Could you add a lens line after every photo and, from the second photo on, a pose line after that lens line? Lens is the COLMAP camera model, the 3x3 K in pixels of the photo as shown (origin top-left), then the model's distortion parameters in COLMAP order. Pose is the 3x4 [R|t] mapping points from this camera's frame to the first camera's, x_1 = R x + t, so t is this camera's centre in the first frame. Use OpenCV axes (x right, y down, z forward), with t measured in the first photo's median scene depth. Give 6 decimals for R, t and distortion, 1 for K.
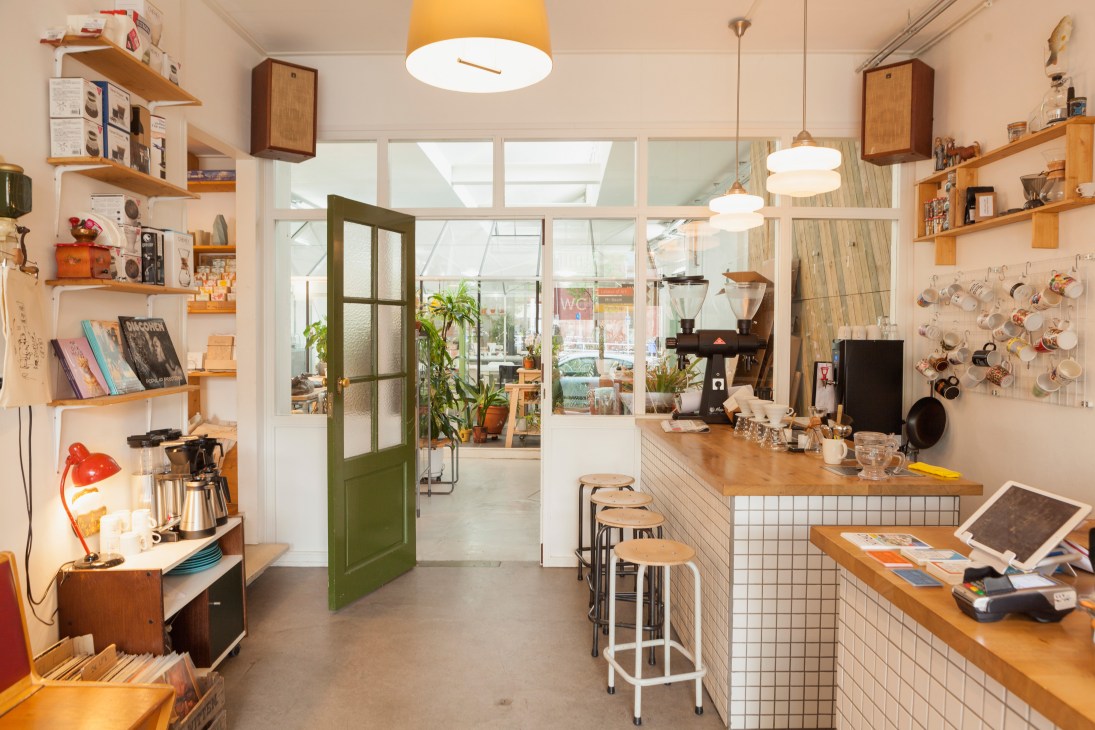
lens RADIAL K [[896.8, 0, 547.5], [0, 896.8, 365.0], [0, 0, 1]] dist [-0.002847, 0.002564]
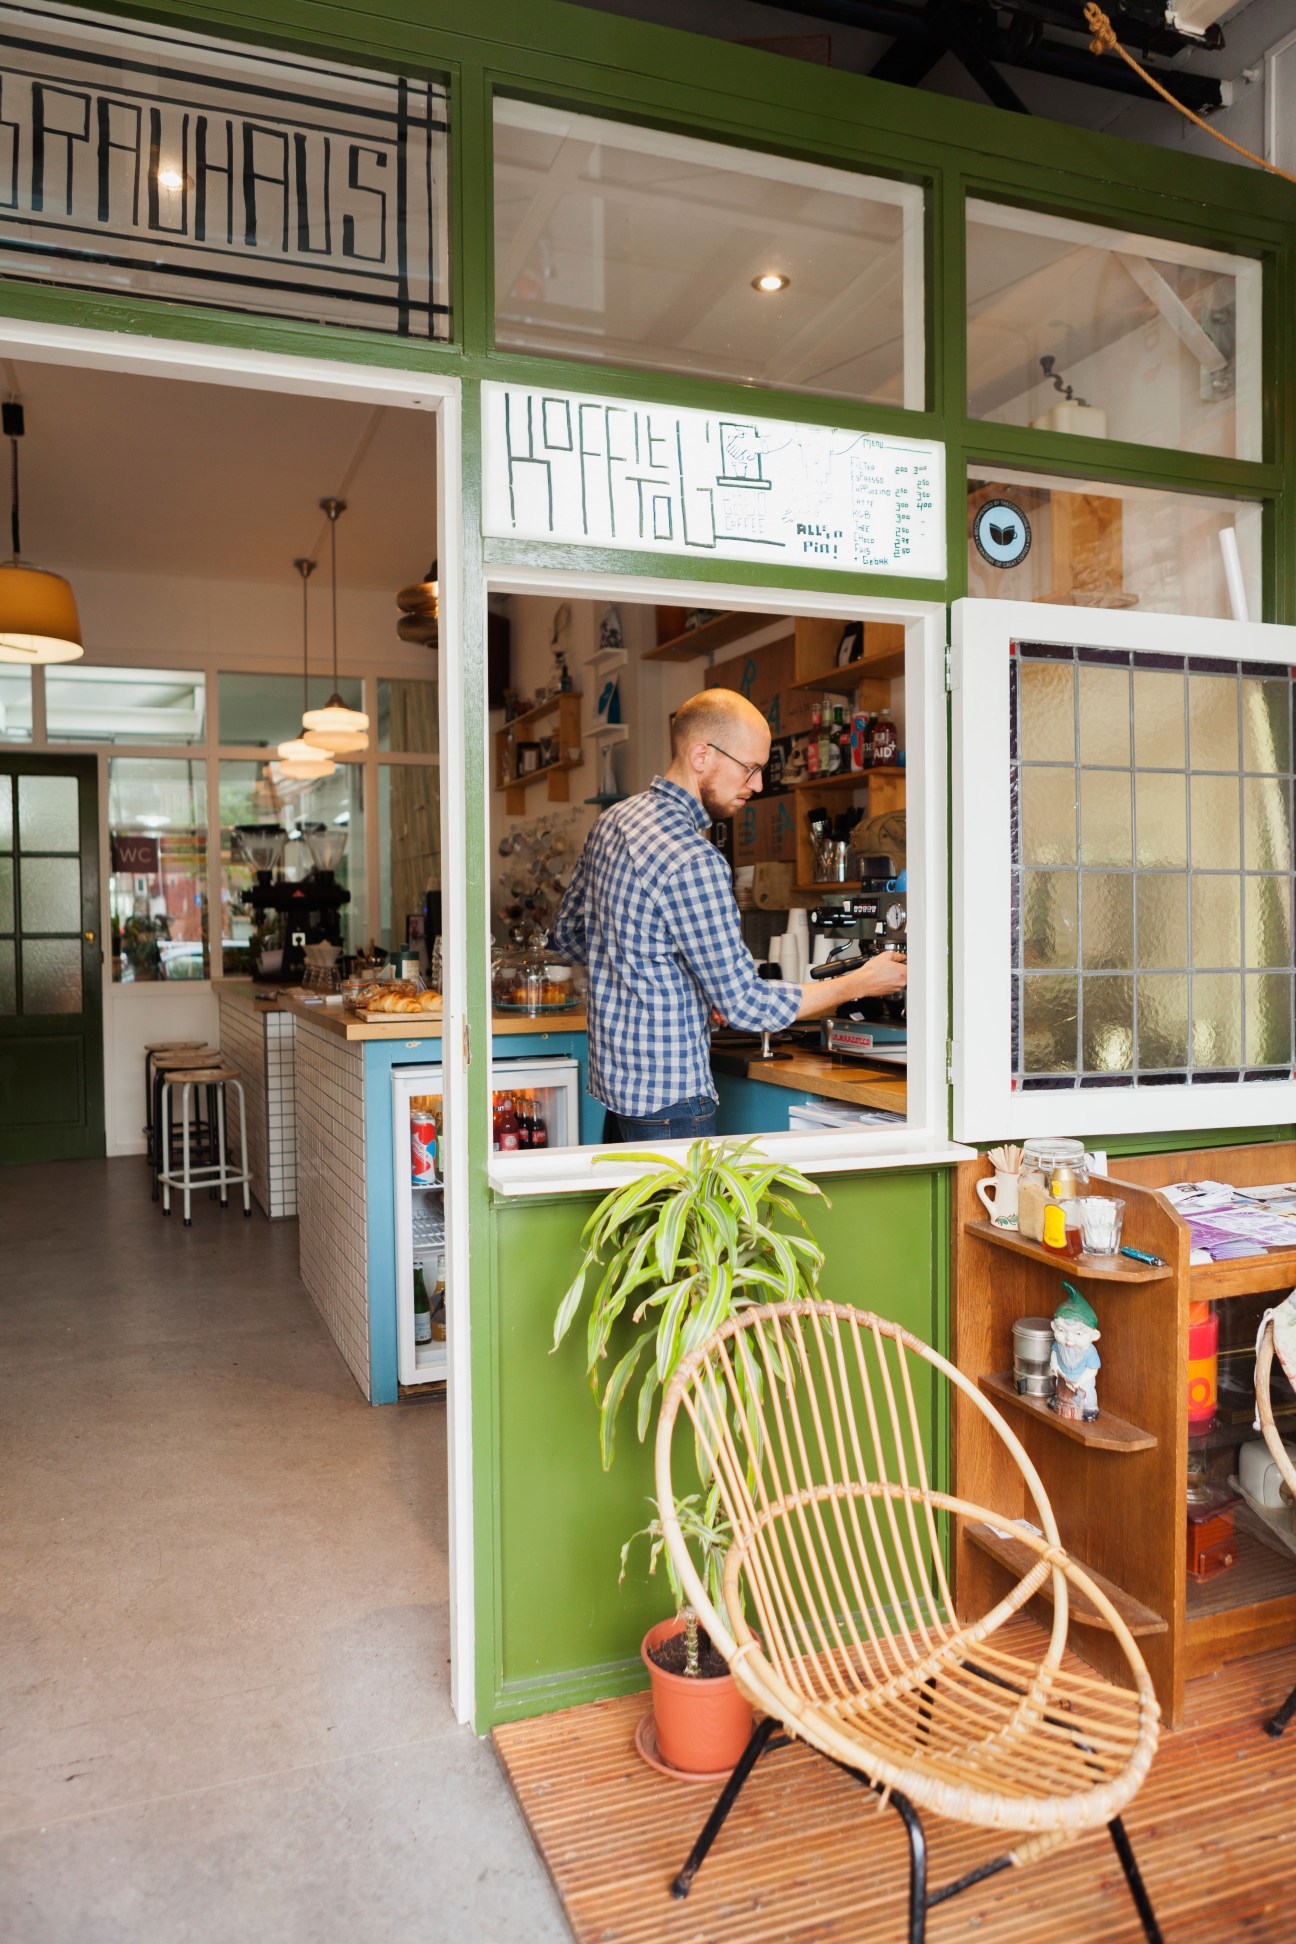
lens RADIAL K [[1460.5, 0, 648.0], [0, 1460.5, 972.0], [0, 0, 1]] dist [0.001972, 0.000059]
pose [[0.944262, -0.025810, 0.328181, 0.046813], [0.025192, 0.999664, 0.006136, 0.079536], [-0.328229, 0.002474, 0.944595, -0.817568]]
